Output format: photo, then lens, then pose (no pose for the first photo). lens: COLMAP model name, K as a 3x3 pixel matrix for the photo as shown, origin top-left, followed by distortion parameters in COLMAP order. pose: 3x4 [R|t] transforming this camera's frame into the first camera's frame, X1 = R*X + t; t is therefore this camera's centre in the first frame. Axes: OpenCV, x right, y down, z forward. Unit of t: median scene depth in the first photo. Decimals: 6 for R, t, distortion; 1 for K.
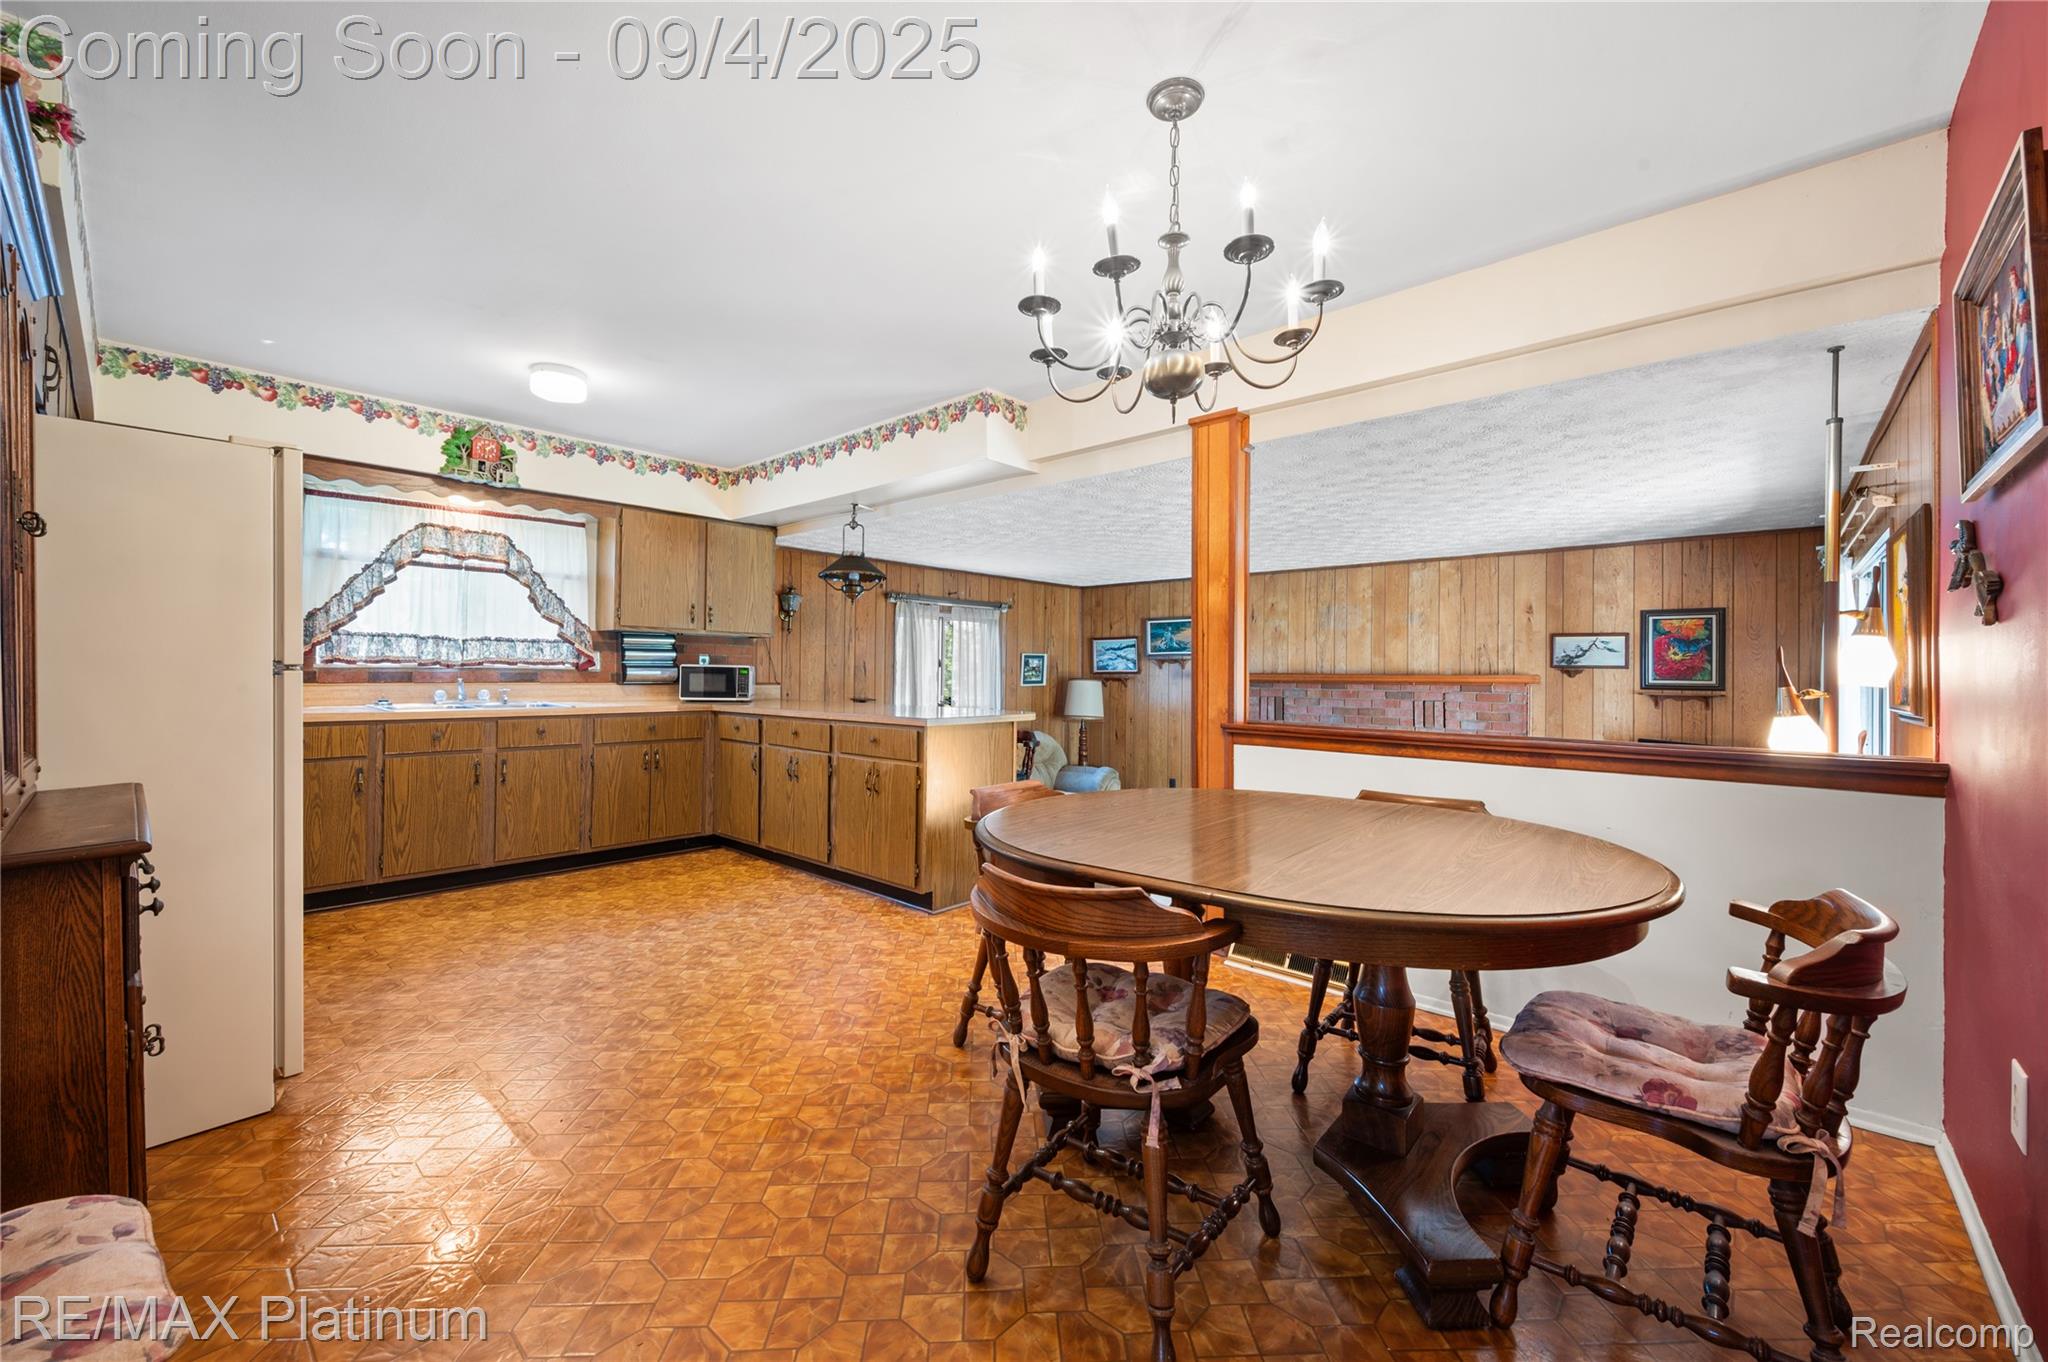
lens RADIAL K [[806.8, 0, 1015.5], [0, 806.8, 668.7], [0, 0, 1]] dist [-0.000944, -0.000430]
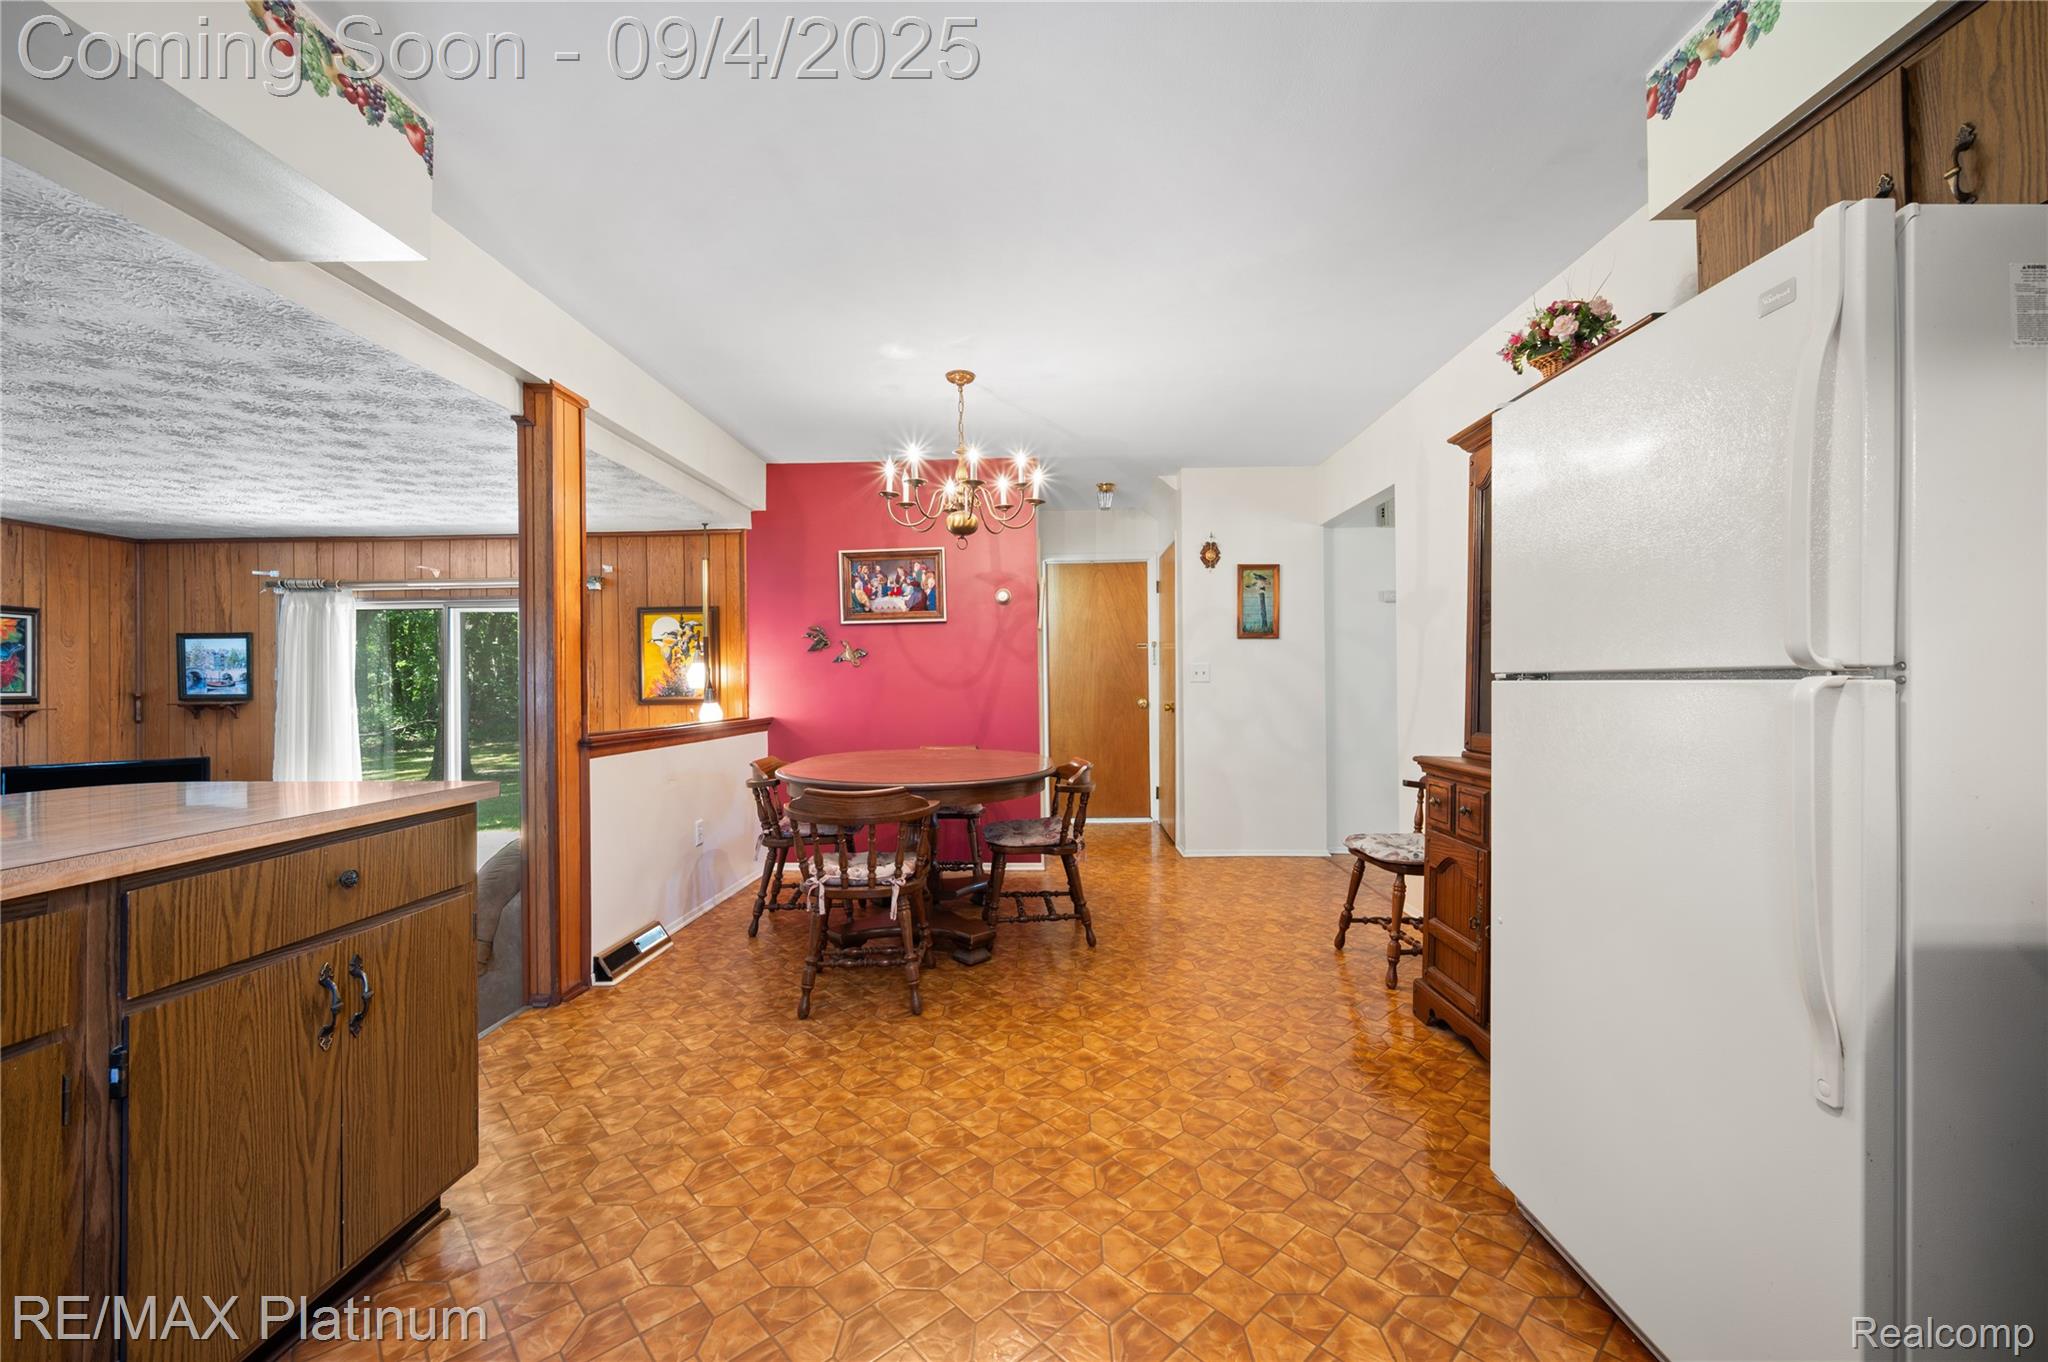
lens RADIAL K [[805.3, 0, 1031.4], [0, 805.3, 679.9], [0, 0, 1]] dist [-0.001857, -0.000115]
pose [[-0.654028, -0.000673, 0.756470, -0.474288], [-0.000929, 1.000000, 0.000087, 0.000651], [-0.756470, -0.000646, -0.654028, 0.748265]]
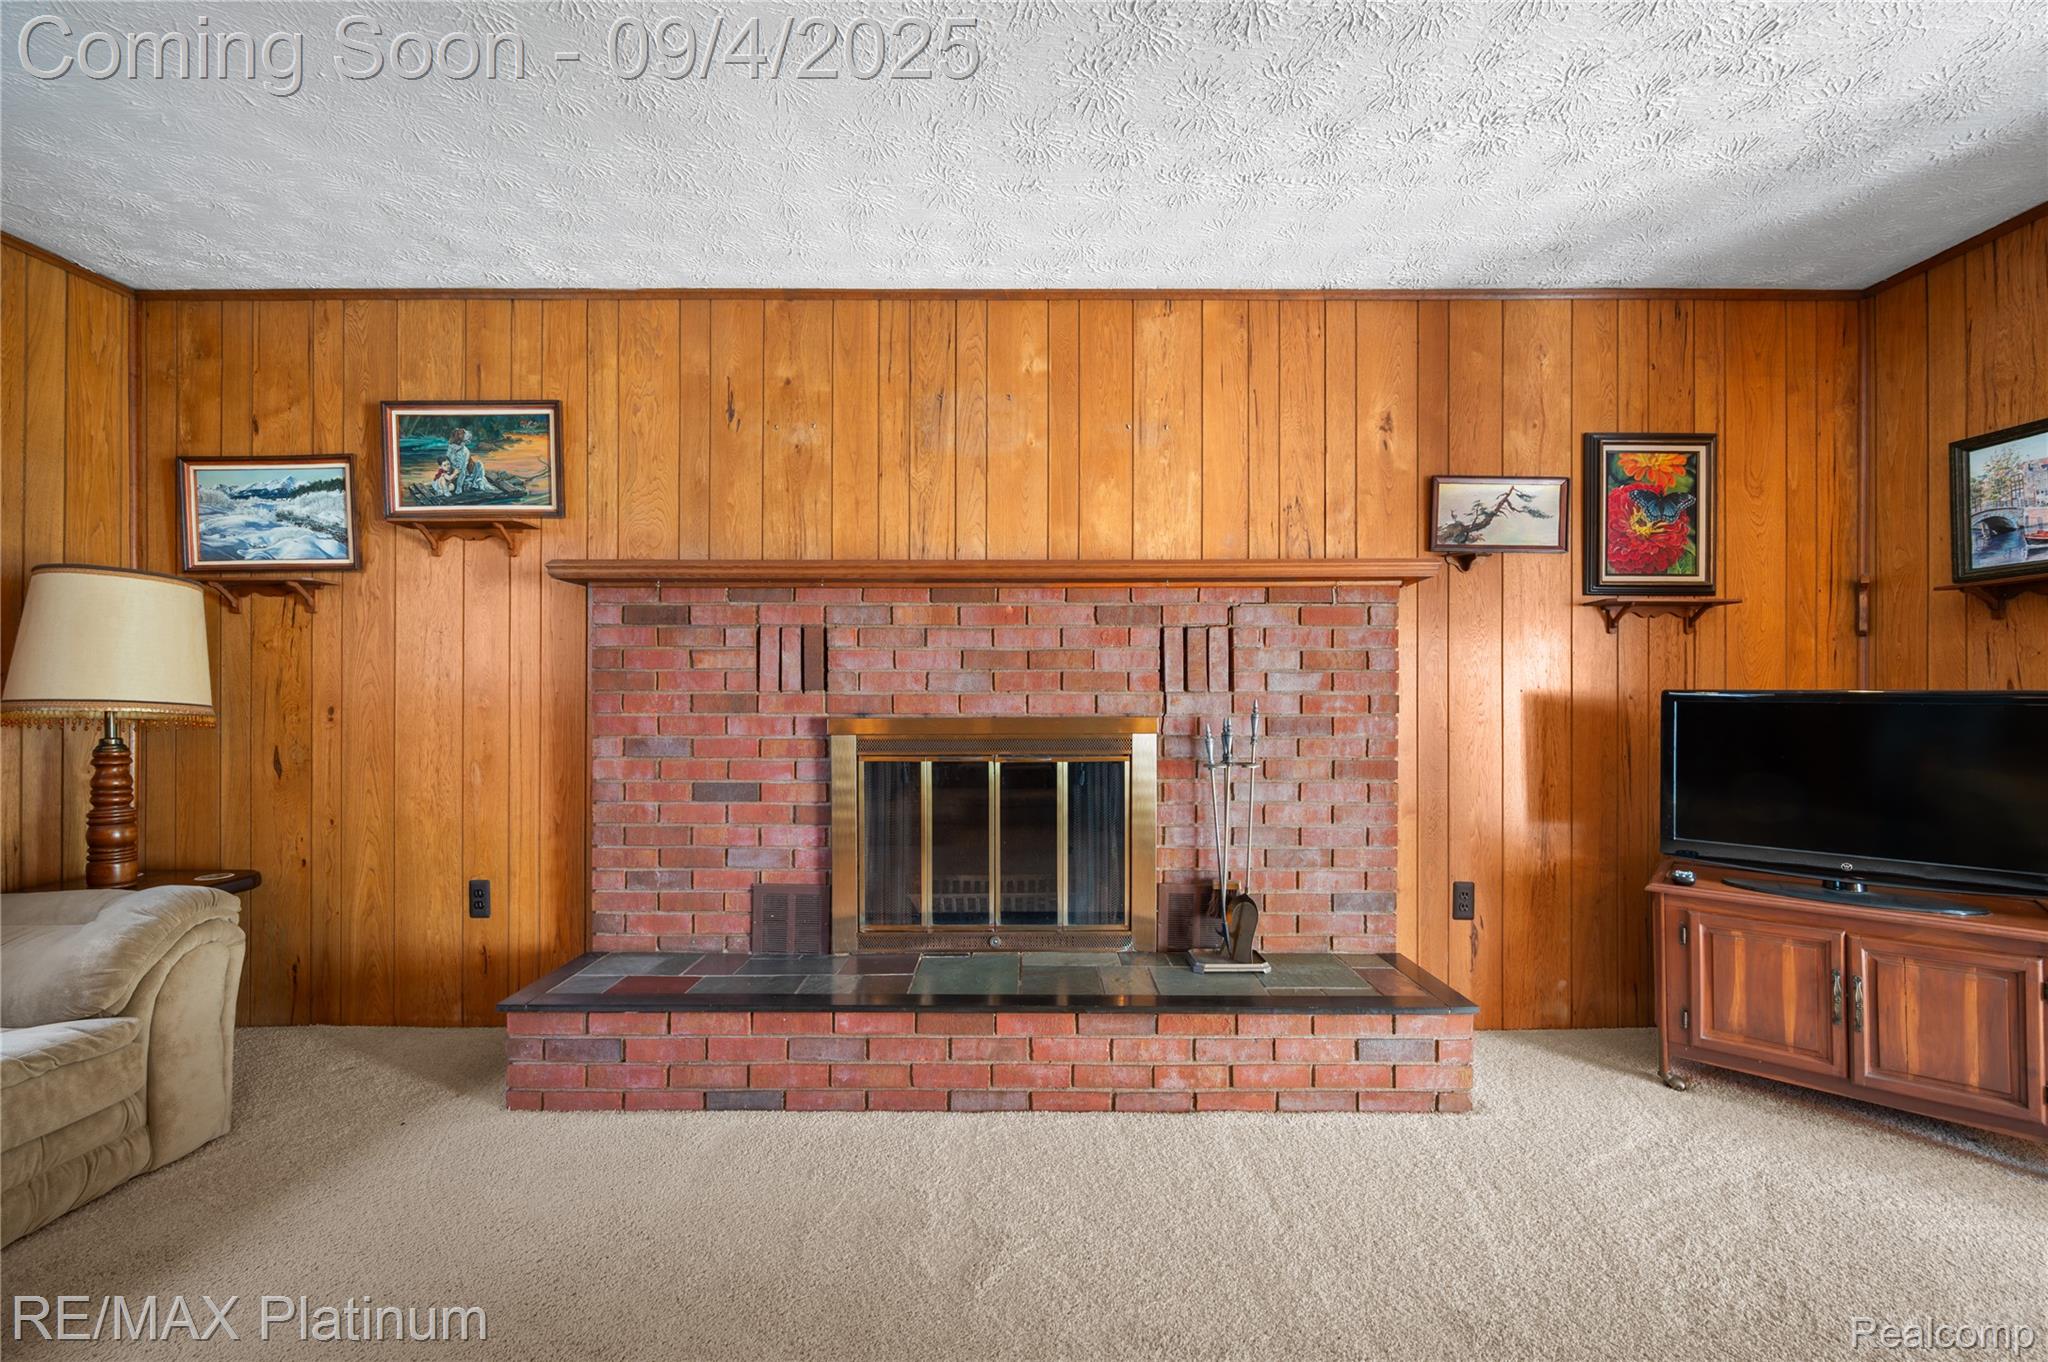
lens RADIAL K [[817.9, 0, 1018.4], [0, 817.9, 692.8], [0, 0, 1]] dist [-0.000421, -0.000530]
pose [[0.735486, -0.005816, 0.677515, 0.197264], [0.000696, 0.999969, 0.007828, 0.084343], [-0.677540, -0.005286, 0.735467, 0.907849]]
